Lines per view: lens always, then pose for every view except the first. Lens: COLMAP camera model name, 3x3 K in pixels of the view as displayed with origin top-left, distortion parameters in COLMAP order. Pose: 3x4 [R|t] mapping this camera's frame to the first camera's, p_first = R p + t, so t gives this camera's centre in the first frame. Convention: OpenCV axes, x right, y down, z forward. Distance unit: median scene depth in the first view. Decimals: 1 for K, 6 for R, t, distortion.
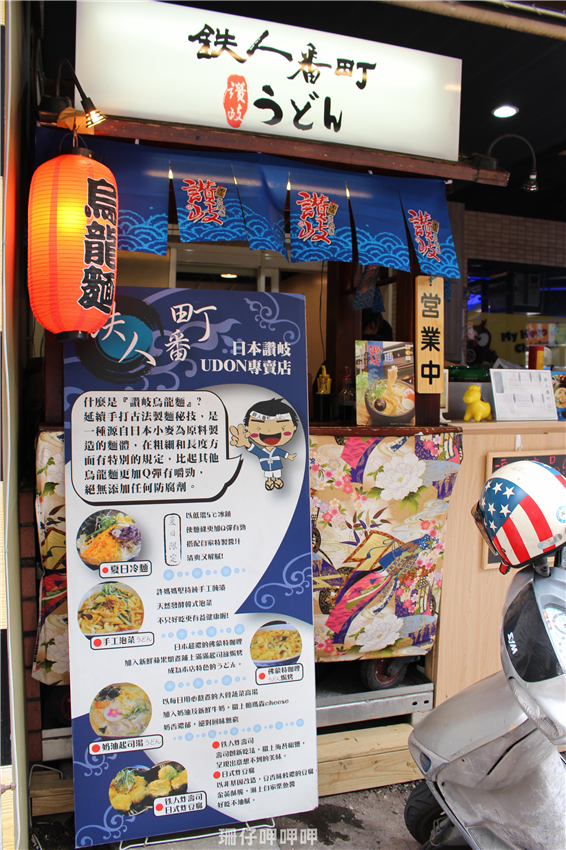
lens RADIAL K [[714.3, 0, 283.0], [0, 714.3, 425.0], [0, 0, 1]] dist [-0.161321, 0.160947]
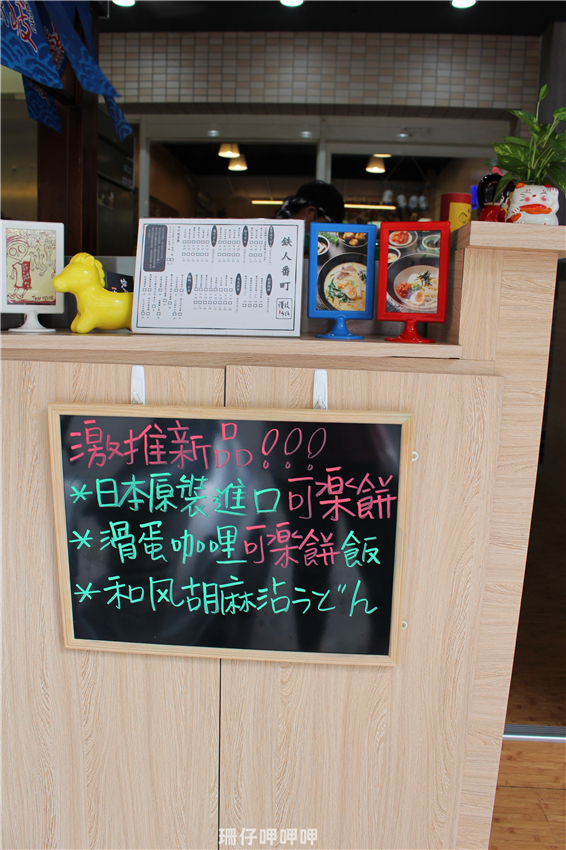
lens RADIAL K [[714.3, 0, 283.0], [0, 714.3, 425.0], [0, 0, 1]] dist [-0.161321, 0.160947]
pose [[0.935728, 0.083276, -0.342752, 0.589900], [-0.042485, 0.991265, 0.124855, -0.008384], [0.350156, -0.102268, 0.931092, 0.650722]]
